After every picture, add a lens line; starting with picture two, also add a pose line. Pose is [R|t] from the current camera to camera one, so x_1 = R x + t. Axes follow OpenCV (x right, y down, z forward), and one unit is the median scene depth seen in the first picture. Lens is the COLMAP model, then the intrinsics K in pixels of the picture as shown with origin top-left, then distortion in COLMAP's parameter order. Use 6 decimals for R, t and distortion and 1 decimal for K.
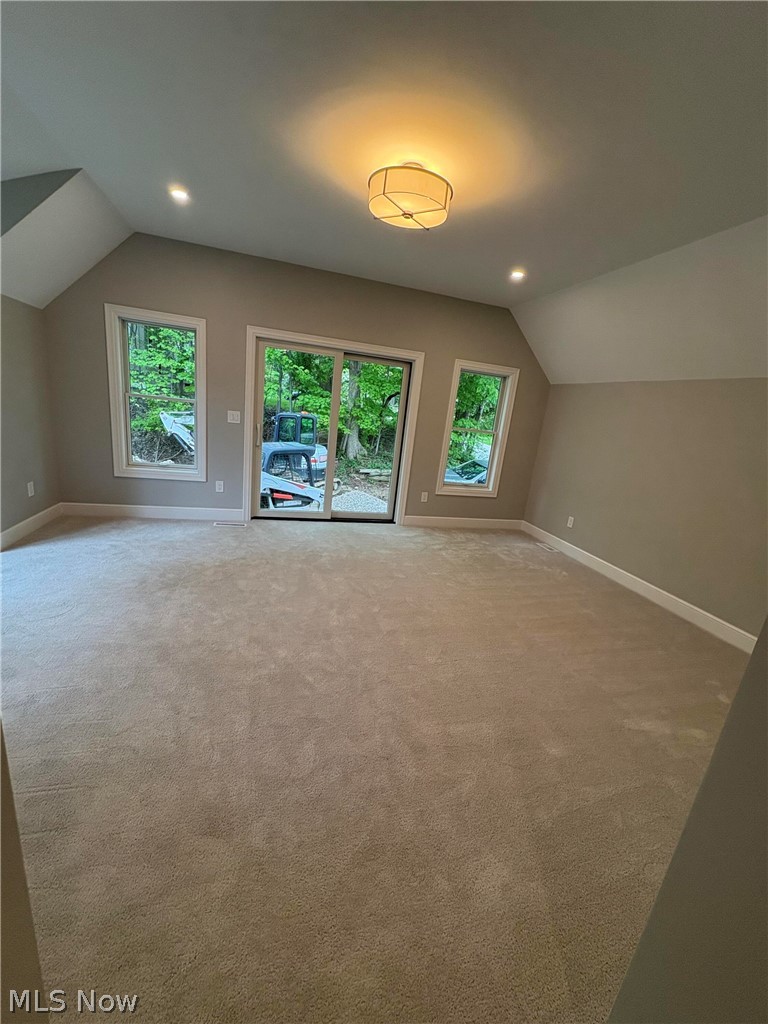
lens RADIAL K [[407.0, 0, 388.6], [0, 407.0, 514.1], [0, 0, 1]] dist [0.004065, -0.000034]
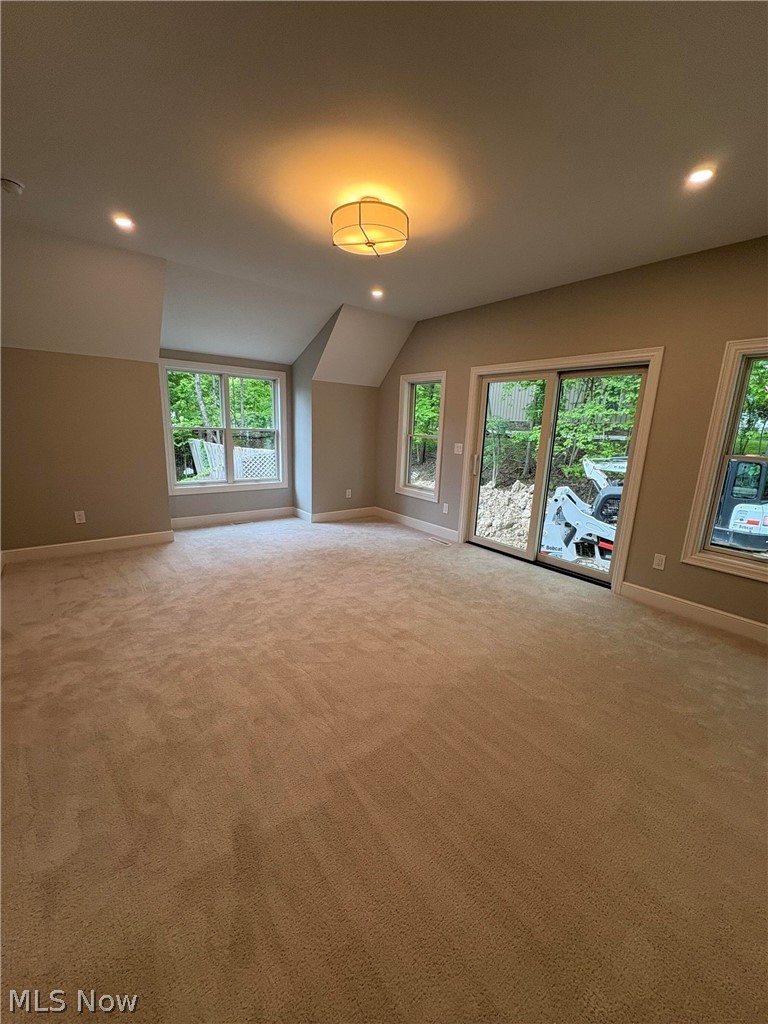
lens RADIAL K [[407.0, 0, 384.5], [0, 407.0, 514.2], [0, 0, 1]] dist [0.004065, -0.000034]
pose [[0.392909, 0.105578, -0.913496, 0.599739], [-0.225425, 0.974135, 0.015628, -0.031863], [0.891519, 0.199785, 0.406547, 0.393740]]
